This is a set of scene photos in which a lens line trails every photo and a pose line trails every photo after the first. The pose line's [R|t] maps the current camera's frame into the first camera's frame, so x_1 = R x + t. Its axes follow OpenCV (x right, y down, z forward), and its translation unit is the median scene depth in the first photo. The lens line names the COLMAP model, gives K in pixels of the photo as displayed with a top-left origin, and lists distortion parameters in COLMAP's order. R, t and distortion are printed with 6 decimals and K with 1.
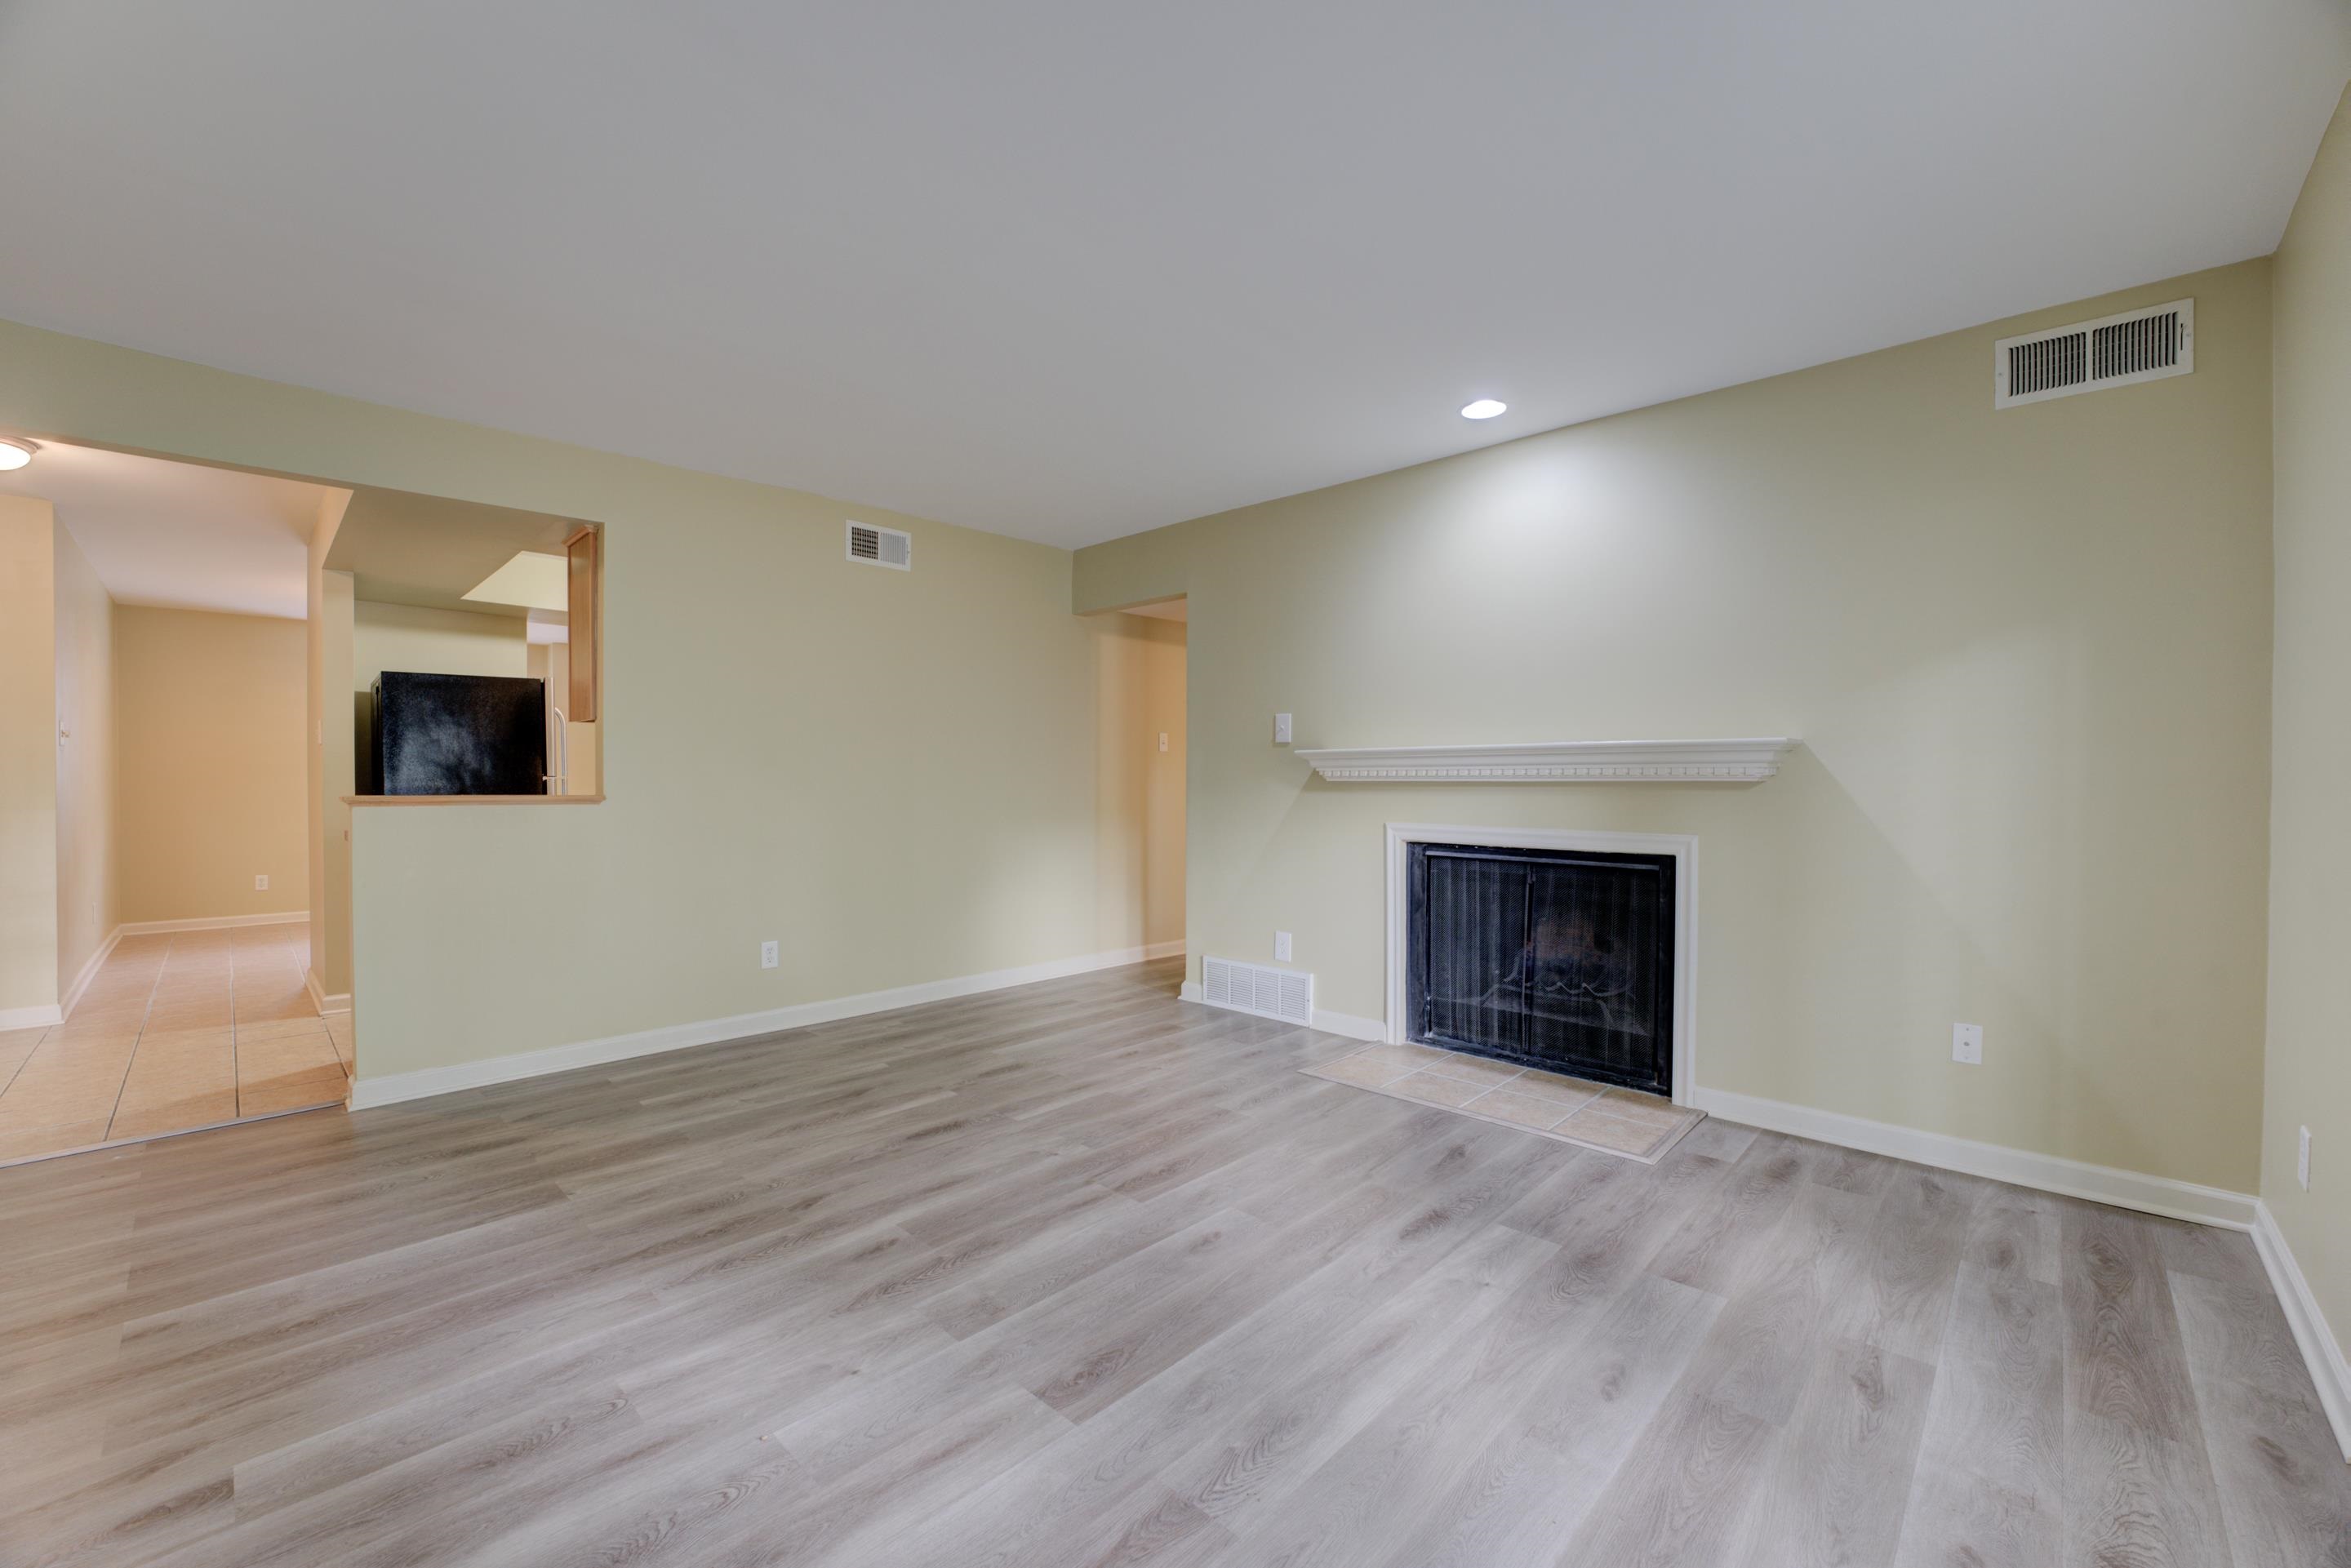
lens RADIAL K [[942.1, 0, 1172.0], [0, 942.1, 785.1], [0, 0, 1]] dist [-0.029358, 0.004088]
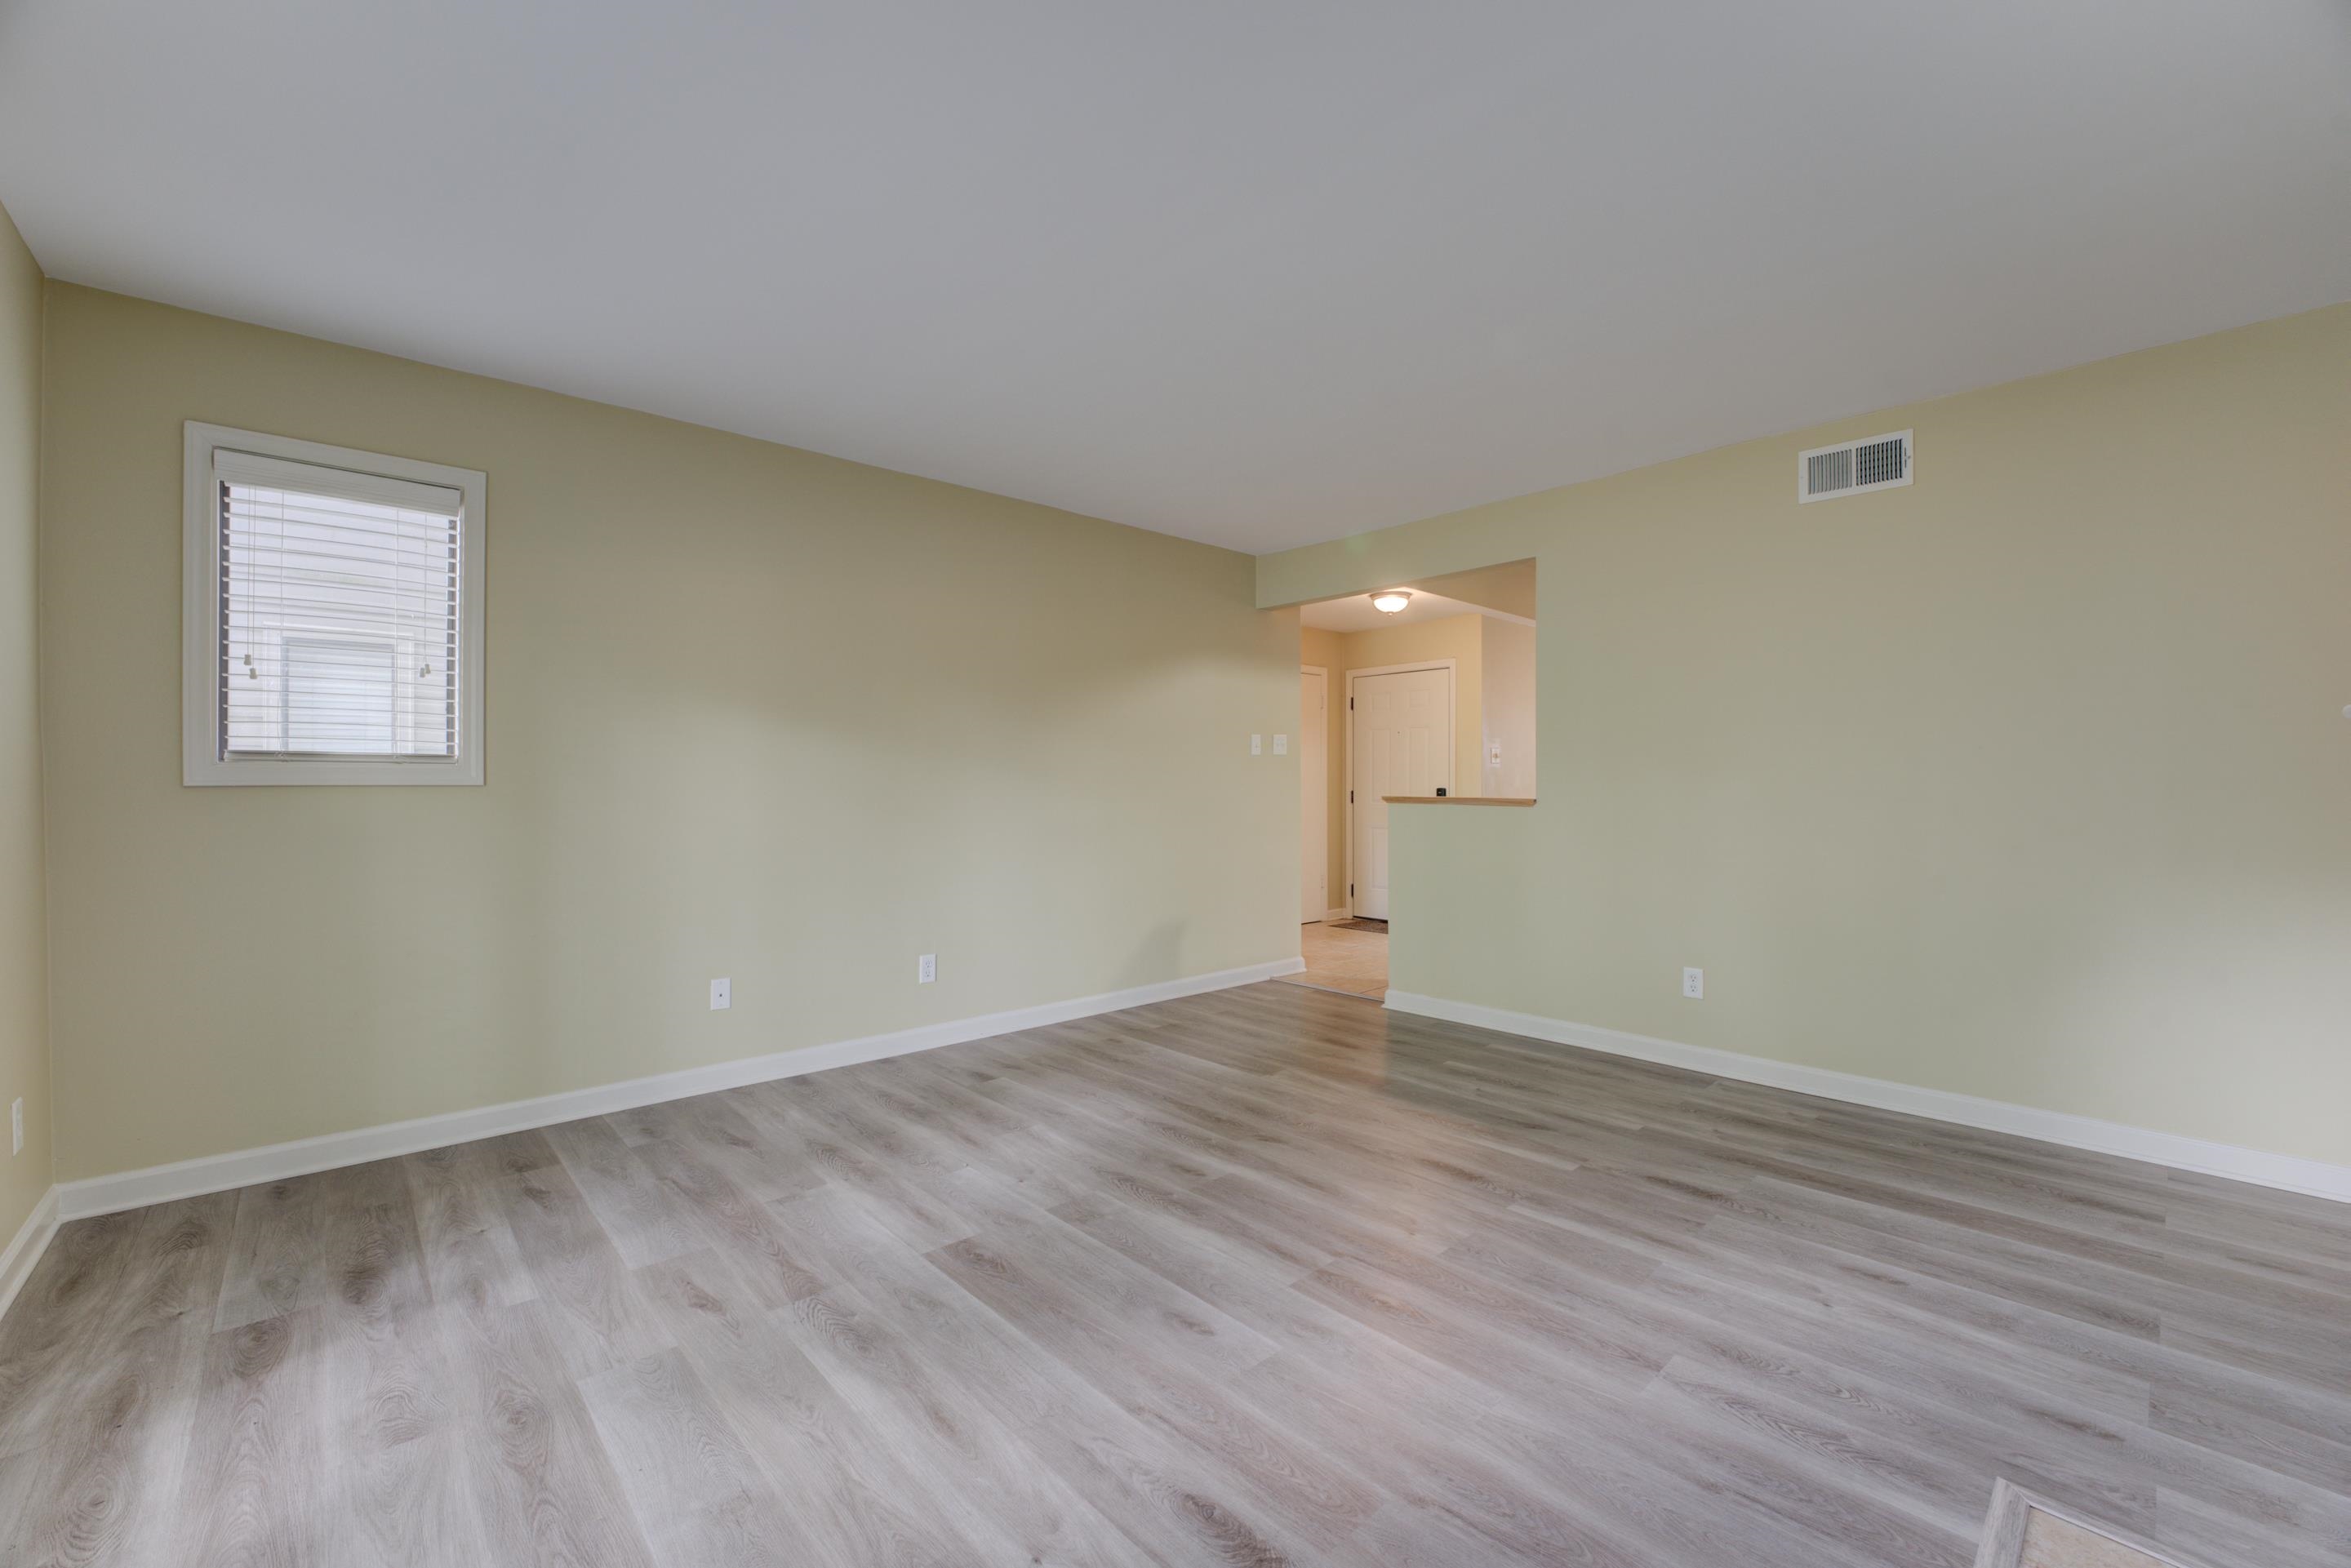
lens RADIAL K [[952.2, 0, 1175.5], [0, 952.2, 784.0], [0, 0, 1]] dist [-0.033146, 0.004875]
pose [[-0.065014, -0.000447, -0.997884, 0.712260], [-0.007739, 0.999970, 0.000056, -0.004406], [0.997854, 0.007727, -0.065016, 0.825039]]
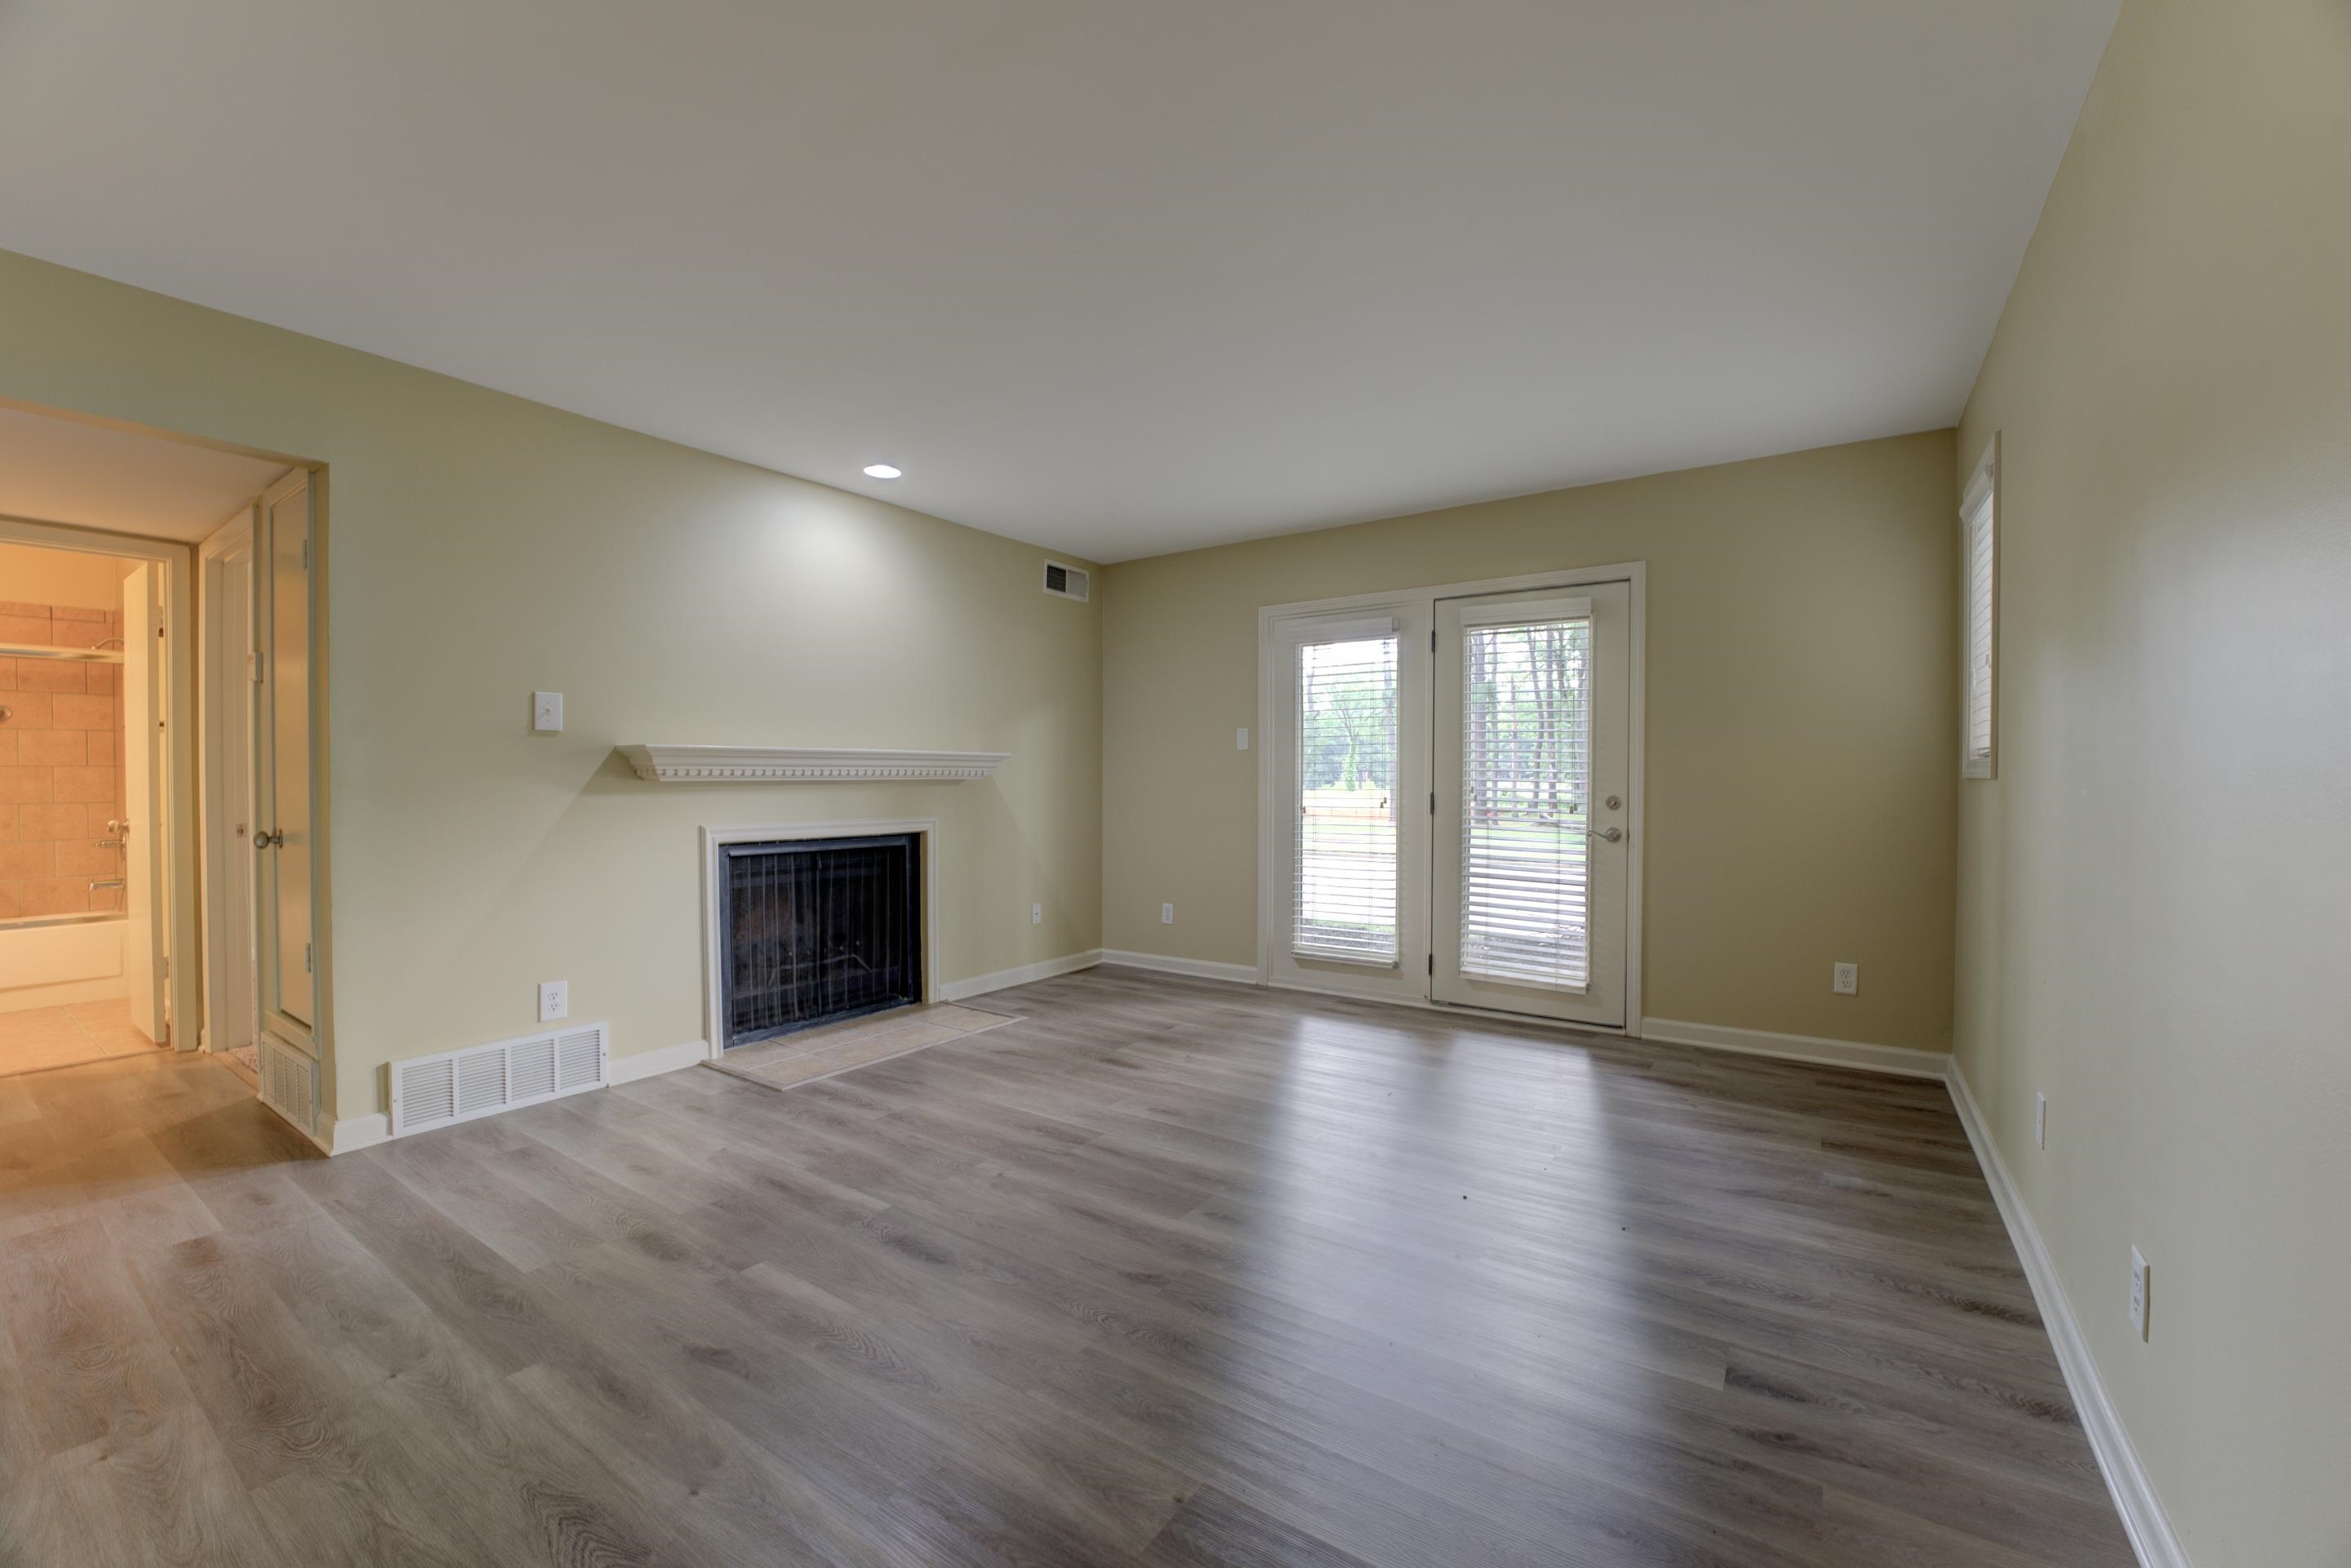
lens RADIAL K [[942.1, 0, 1172.0], [0, 942.1, 785.1], [0, 0, 1]] dist [-0.029358, 0.004088]
pose [[-0.155149, -0.007573, 0.987862, -1.060896], [0.008930, 0.999919, 0.009068, -0.006036], [-0.987851, 0.010228, -0.155069, 0.952157]]
